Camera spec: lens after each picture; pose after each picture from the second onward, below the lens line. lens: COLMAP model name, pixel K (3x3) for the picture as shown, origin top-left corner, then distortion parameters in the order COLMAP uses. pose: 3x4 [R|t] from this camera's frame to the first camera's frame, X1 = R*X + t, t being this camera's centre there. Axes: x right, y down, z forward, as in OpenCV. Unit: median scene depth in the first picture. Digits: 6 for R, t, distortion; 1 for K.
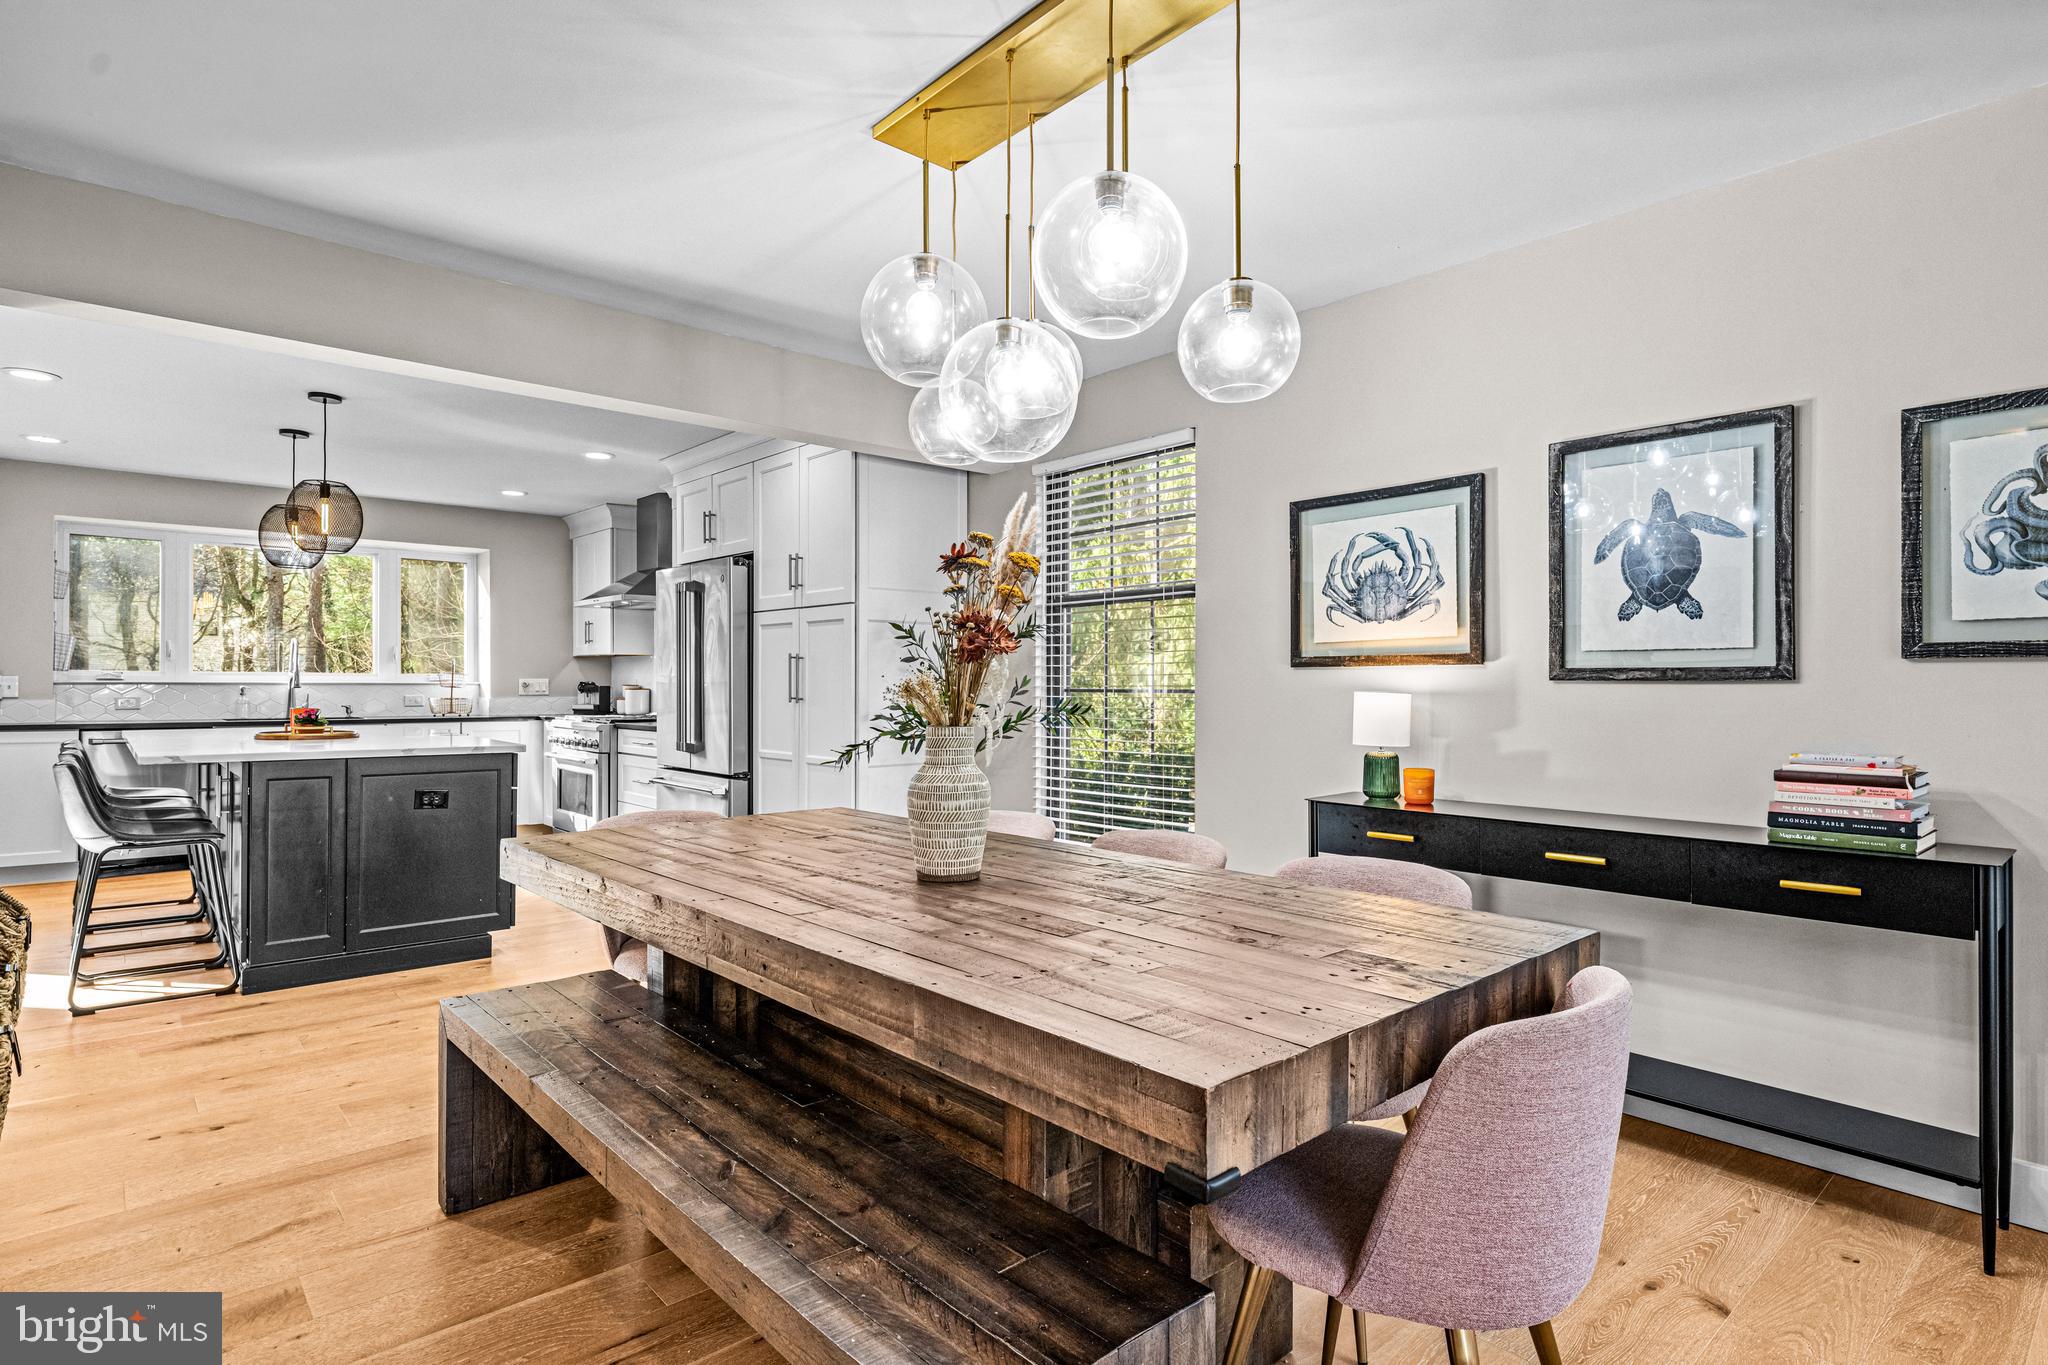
lens RADIAL K [[1062.7, 0, 1037.7], [0, 1062.7, 676.7], [0, 0, 1]] dist [0.006193, 0.001008]
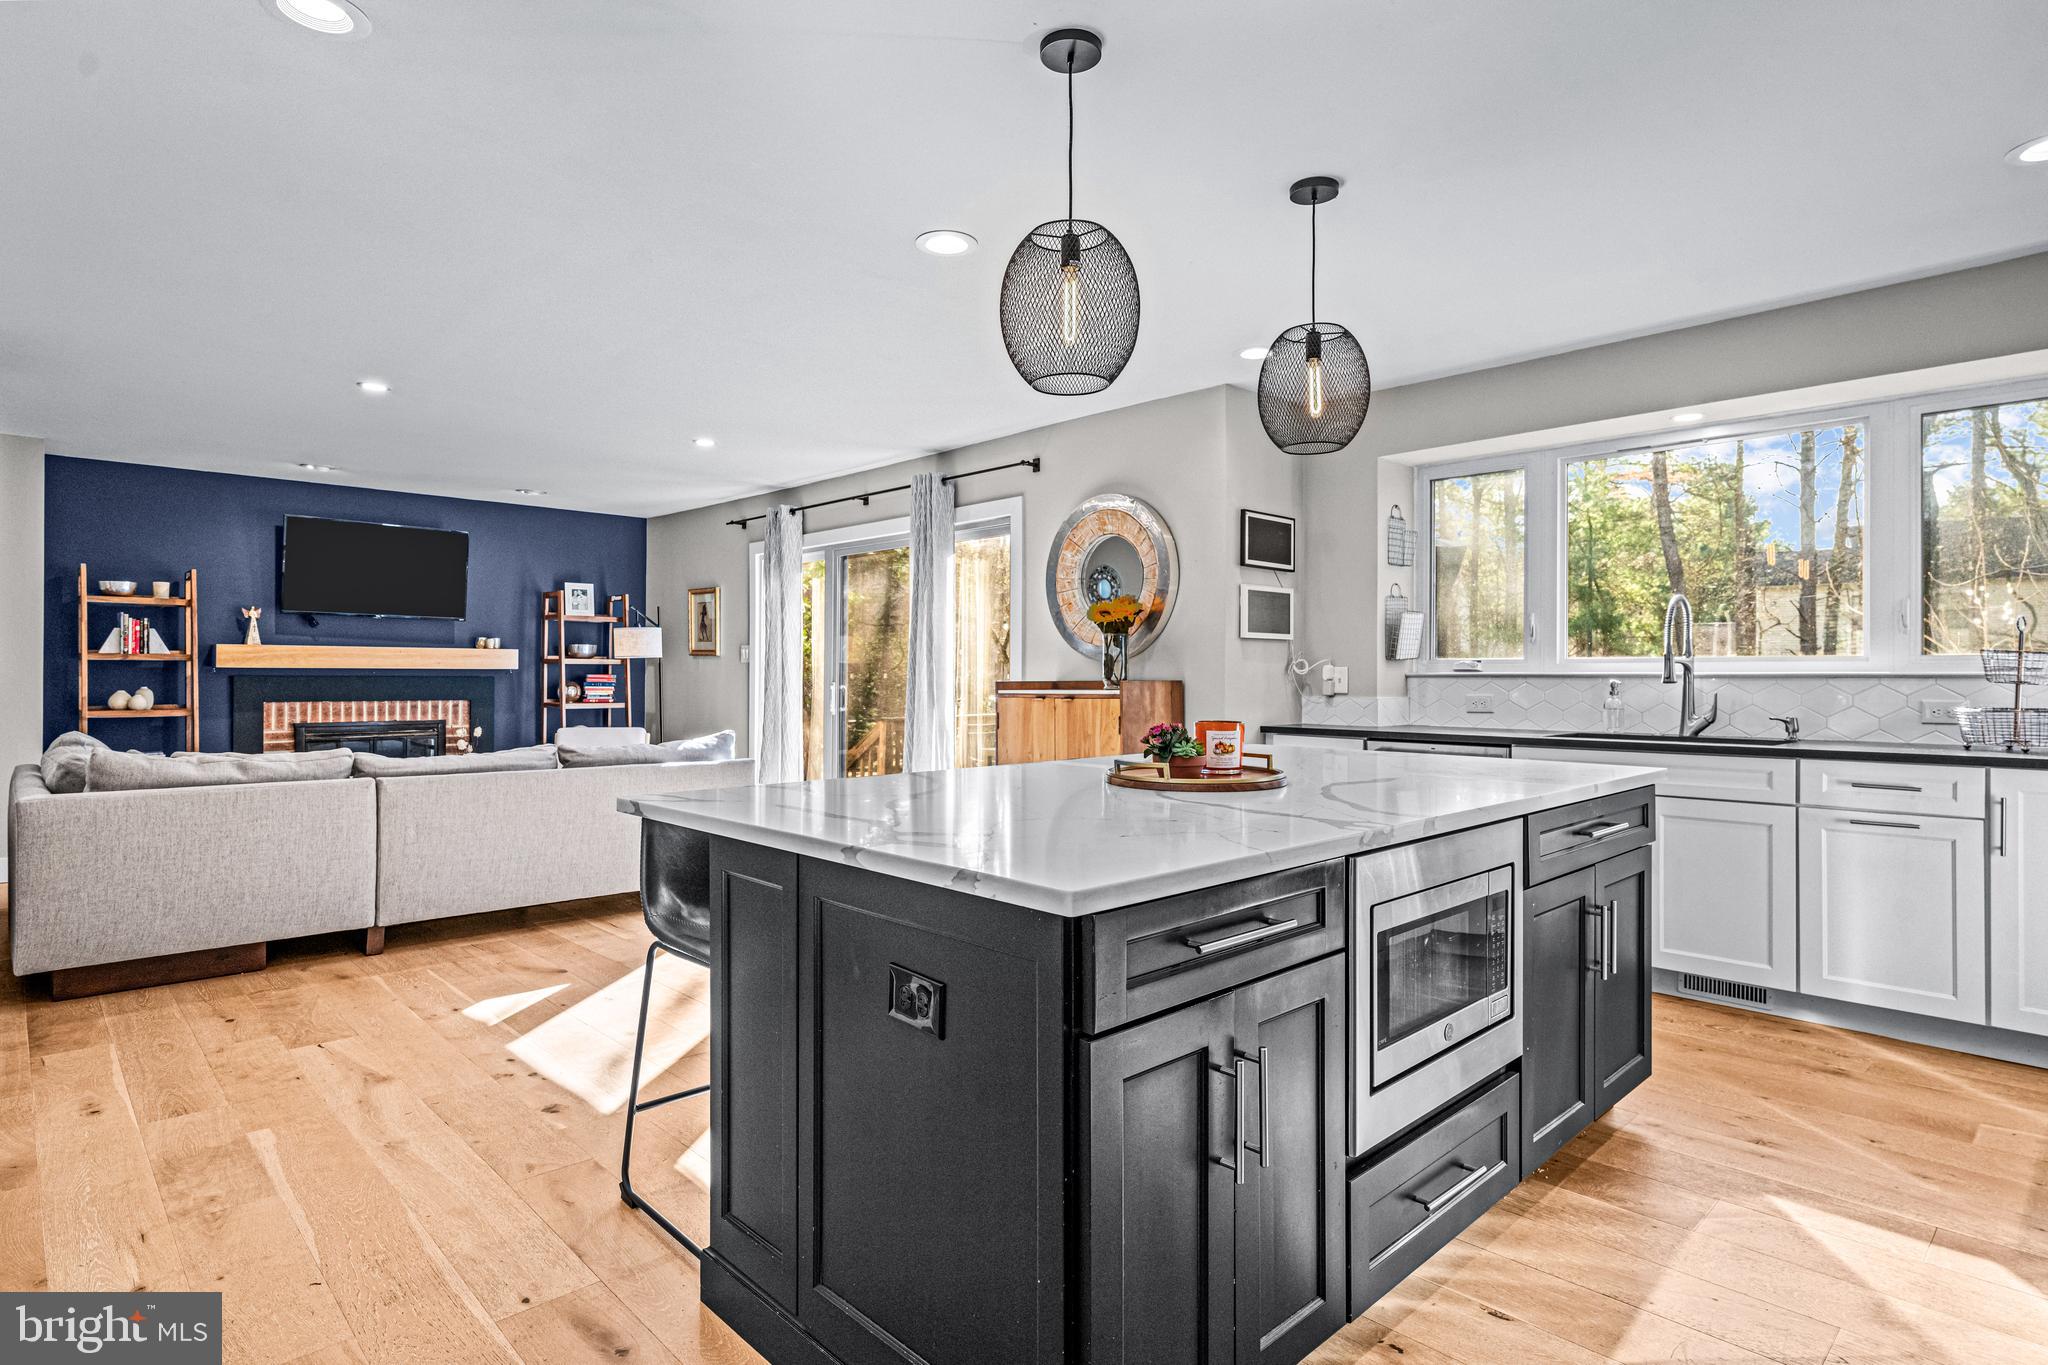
lens RADIAL K [[1062.7, 0, 1020.1], [0, 1062.7, 673.0], [0, 0, 1]] dist [0.006193, 0.001008]
pose [[0.035894, -0.005558, -0.999340, -0.321134], [0.002908, 0.999981, -0.005458, 0.016789], [0.999351, -0.002710, 0.035909, 1.483522]]
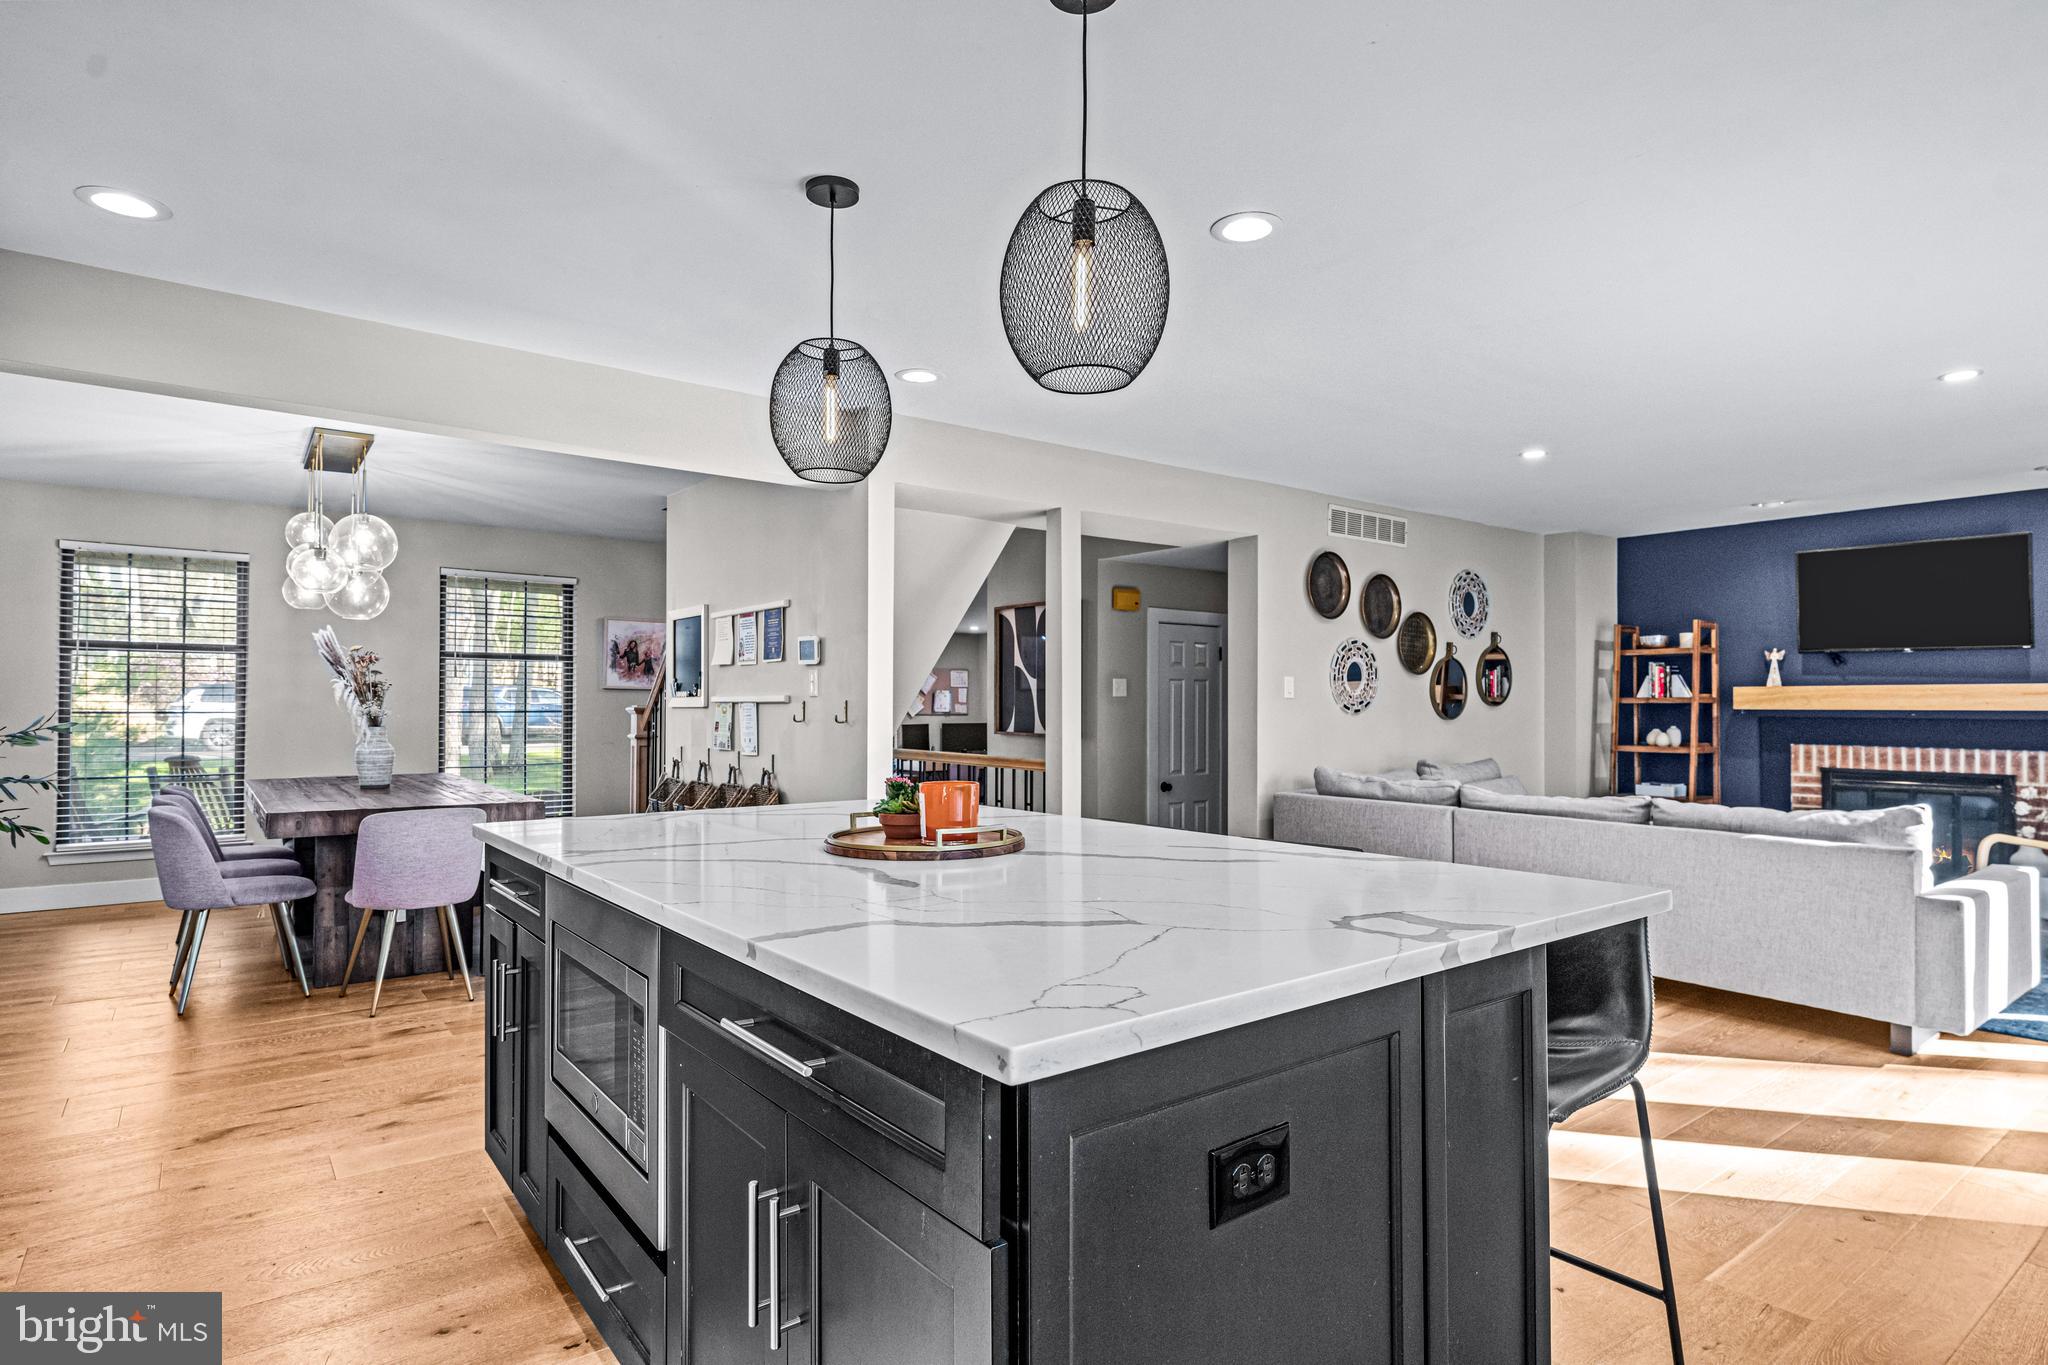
lens RADIAL K [[1098.8, 0, 1014.8], [0, 1098.8, 693.1], [0, 0, 1]] dist [0.013711, 0.001447]
pose [[-0.997146, -0.004524, 0.075366, -1.276730], [-0.005745, 0.999855, -0.016004, 0.000013], [-0.075282, -0.016391, -0.997028, 2.494744]]
